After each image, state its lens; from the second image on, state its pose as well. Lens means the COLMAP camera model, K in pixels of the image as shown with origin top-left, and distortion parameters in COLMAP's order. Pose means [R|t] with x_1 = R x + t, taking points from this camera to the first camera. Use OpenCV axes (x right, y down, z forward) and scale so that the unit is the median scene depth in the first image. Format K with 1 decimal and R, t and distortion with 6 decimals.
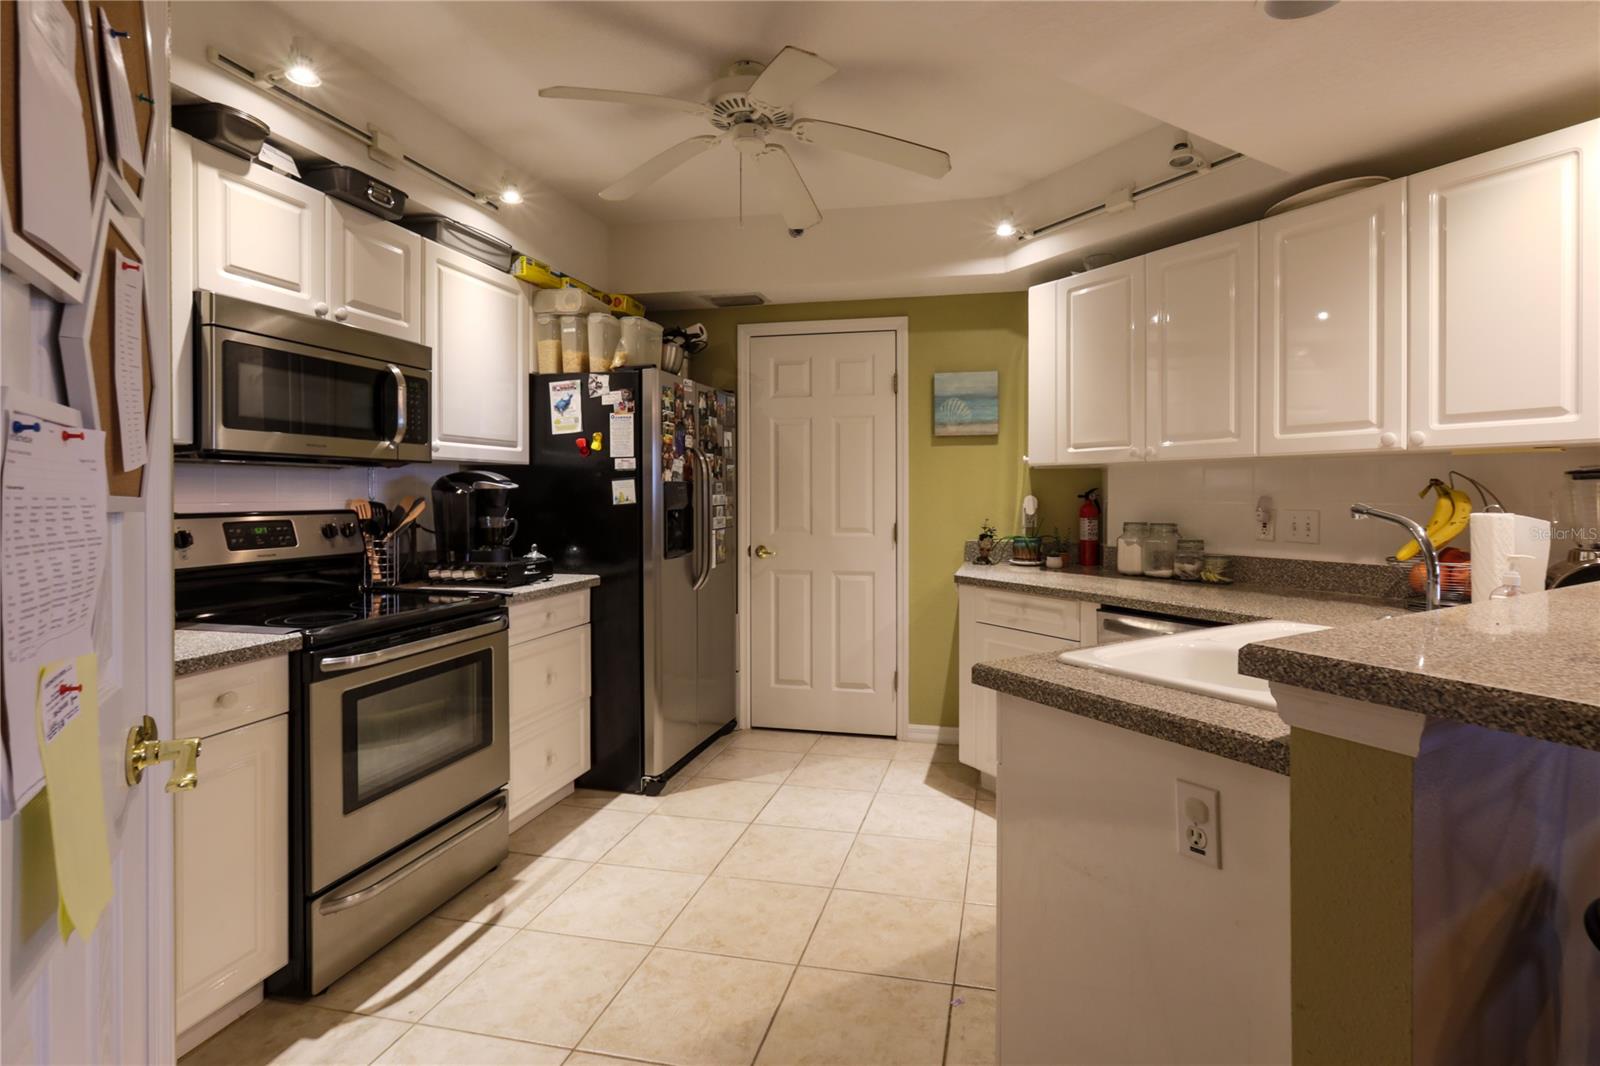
lens RADIAL K [[787.9, 0, 845.7], [0, 787.9, 499.6], [0, 0, 1]] dist [0.001240, 0.000862]
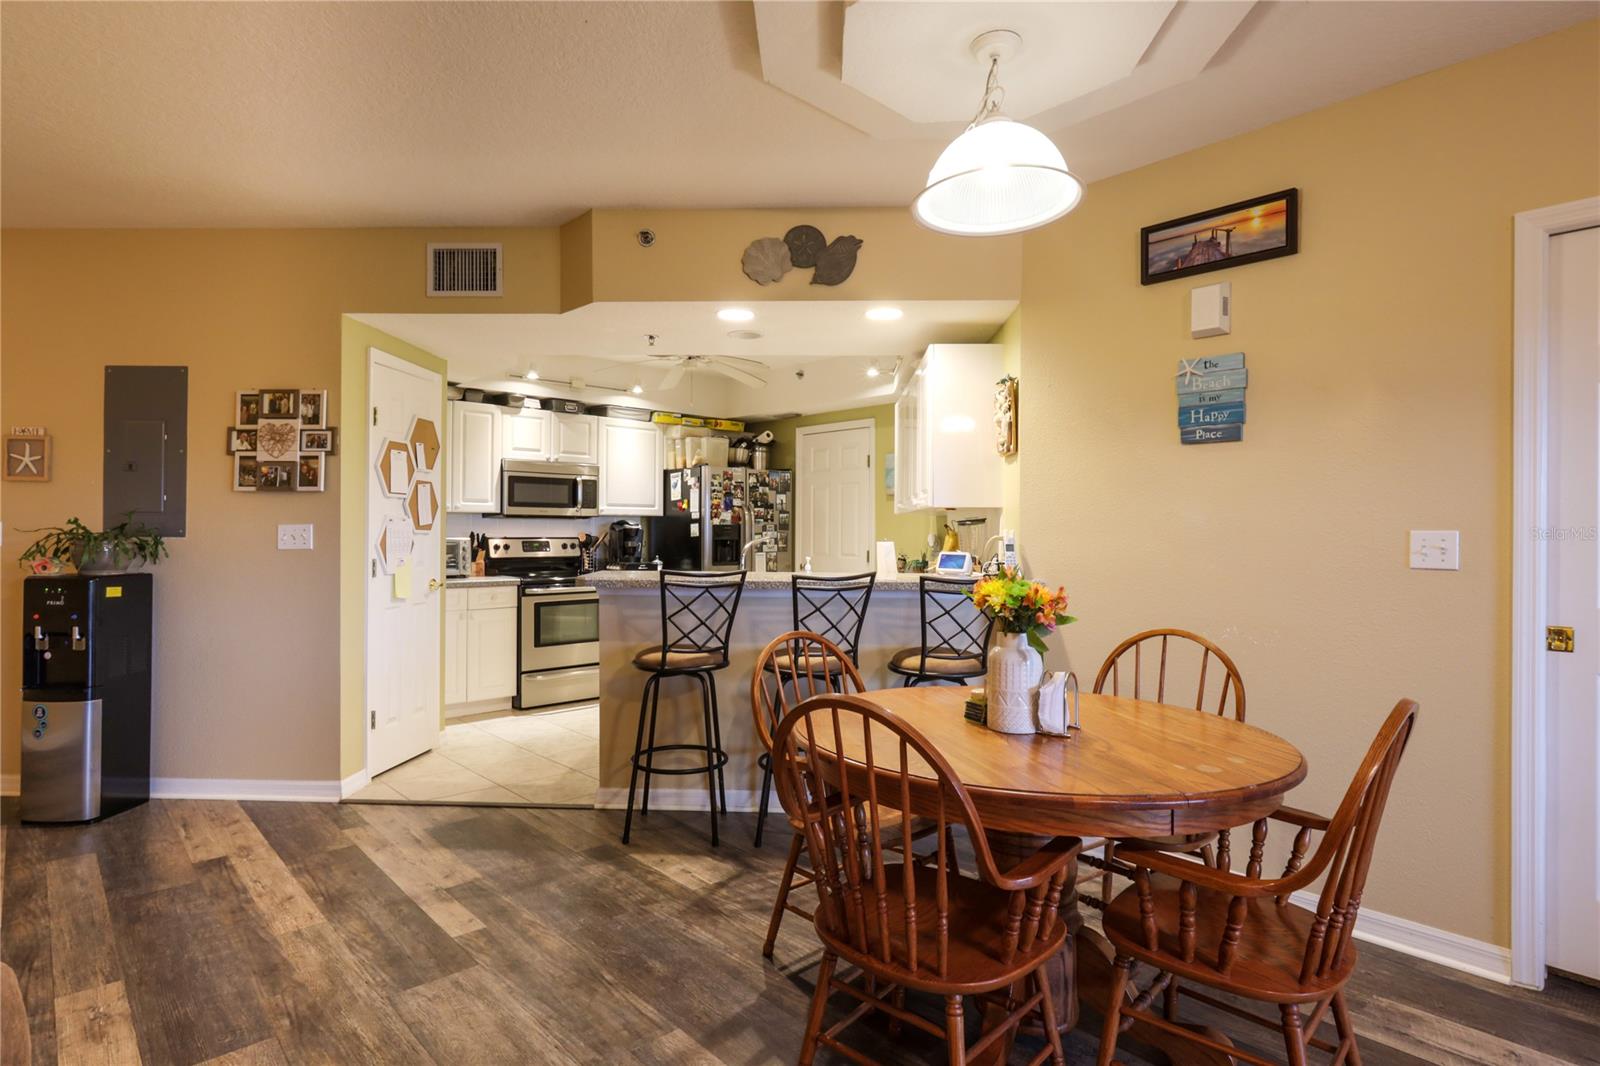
lens RADIAL K [[831.1, 0, 794.8], [0, 831.1, 531.6], [0, 0, 1]] dist [-0.001462, -0.000863]
pose [[0.822894, 0.004983, -0.568173, 1.076485], [-0.009714, 0.999939, -0.005300, 0.002302], [0.568112, 0.009881, 0.822892, -0.533339]]
